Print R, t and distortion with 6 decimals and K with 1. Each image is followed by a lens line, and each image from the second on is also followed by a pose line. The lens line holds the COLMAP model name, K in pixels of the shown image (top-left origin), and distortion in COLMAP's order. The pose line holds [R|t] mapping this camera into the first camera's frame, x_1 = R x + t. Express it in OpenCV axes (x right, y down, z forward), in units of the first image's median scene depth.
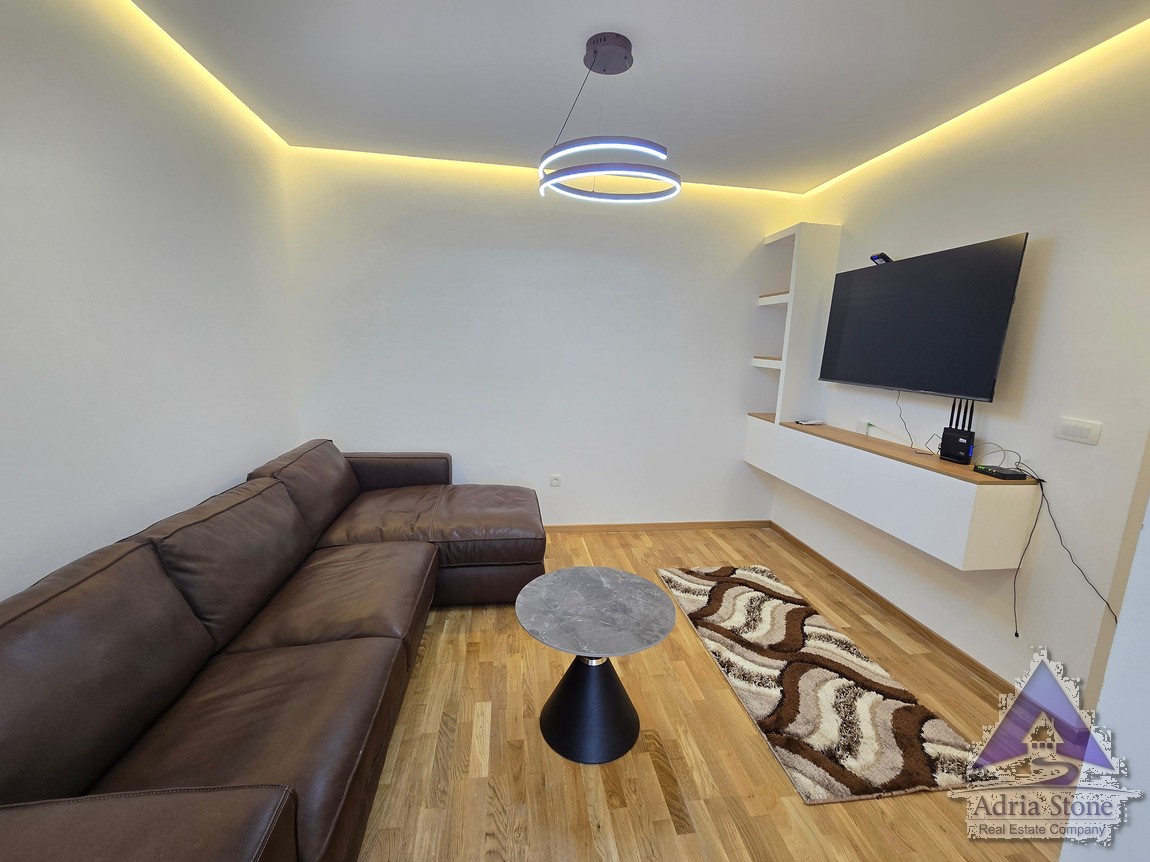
lens RADIAL K [[472.0, 0, 577.1], [0, 472.0, 430.4], [0, 0, 1]] dist [-0.013366, 0.002722]
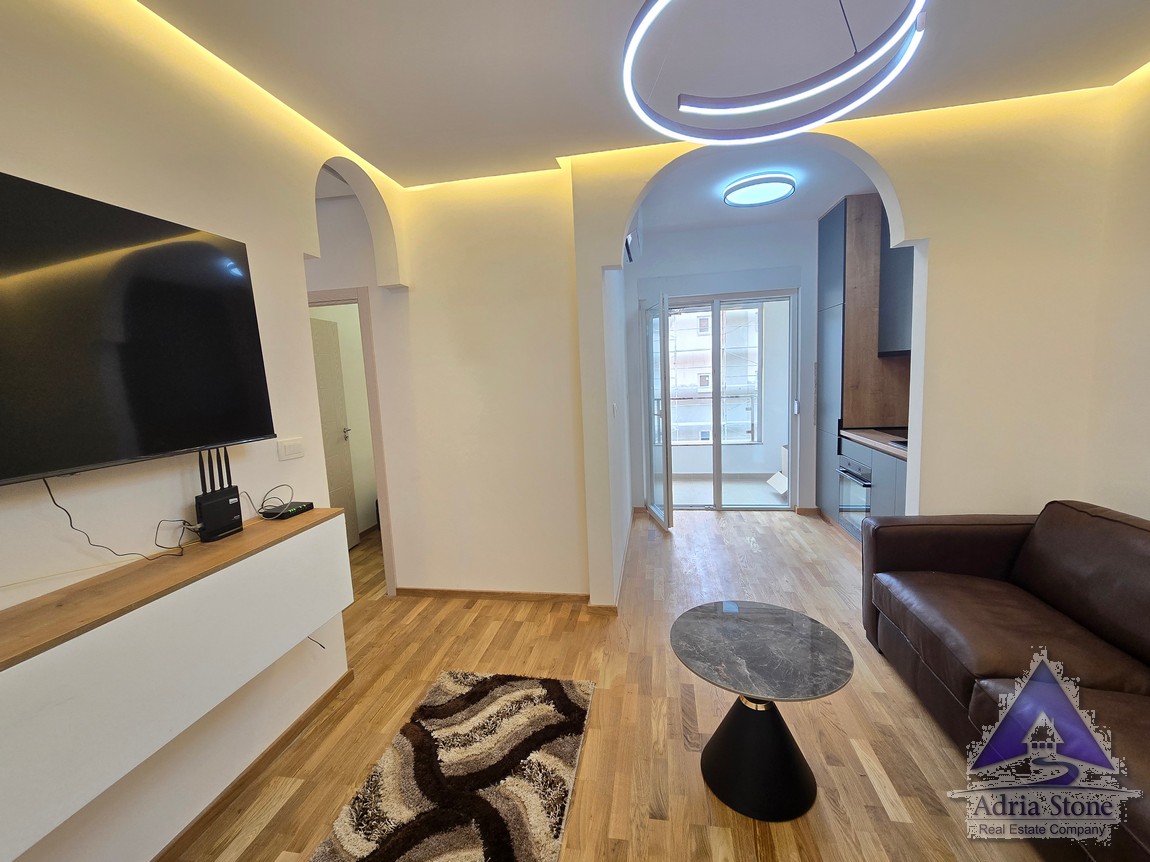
lens RADIAL K [[472.0, 0, 583.0], [0, 472.0, 424.8], [0, 0, 1]] dist [-0.013366, 0.002722]
pose [[-0.954987, -0.024654, 0.295622, 0.095219], [0.064822, 0.955115, 0.289058, -0.310805], [-0.289479, 0.295209, -0.910524, 1.704102]]
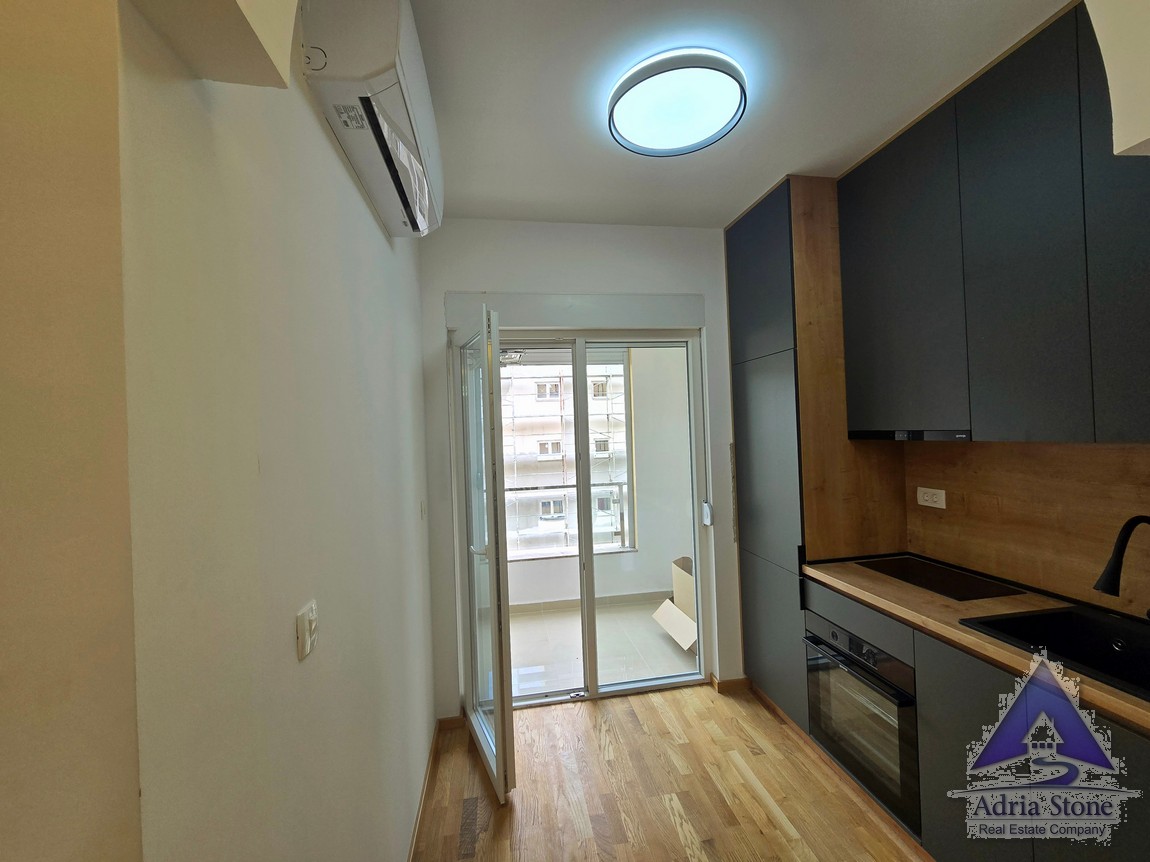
lens RADIAL K [[472.0, 0, 572.3], [0, 472.0, 427.5], [0, 0, 1]] dist [-0.013366, 0.002722]
pose [[-0.999861, 0.004337, -0.016109, 0.175893], [0.001473, 0.984789, 0.173747, -0.215578], [0.016617, 0.173700, -0.984658, 0.986363]]
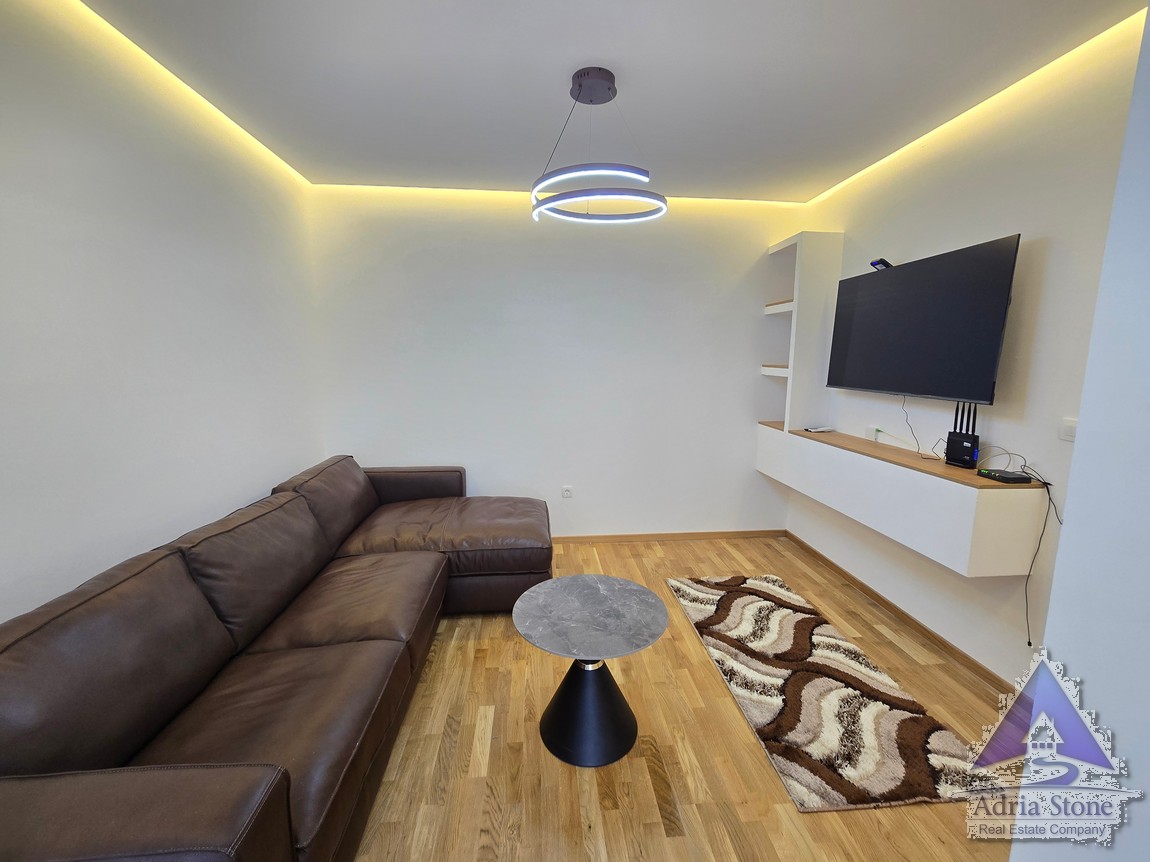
lens RADIAL K [[472.0, 0, 576.2], [0, 472.0, 429.7], [0, 0, 1]] dist [-0.013366, 0.002722]
pose [[0.997839, -0.021174, -0.062202, 0.076055], [0.019361, 0.999374, -0.029615, 0.004495], [0.062790, 0.028347, 0.997624, -0.038851]]
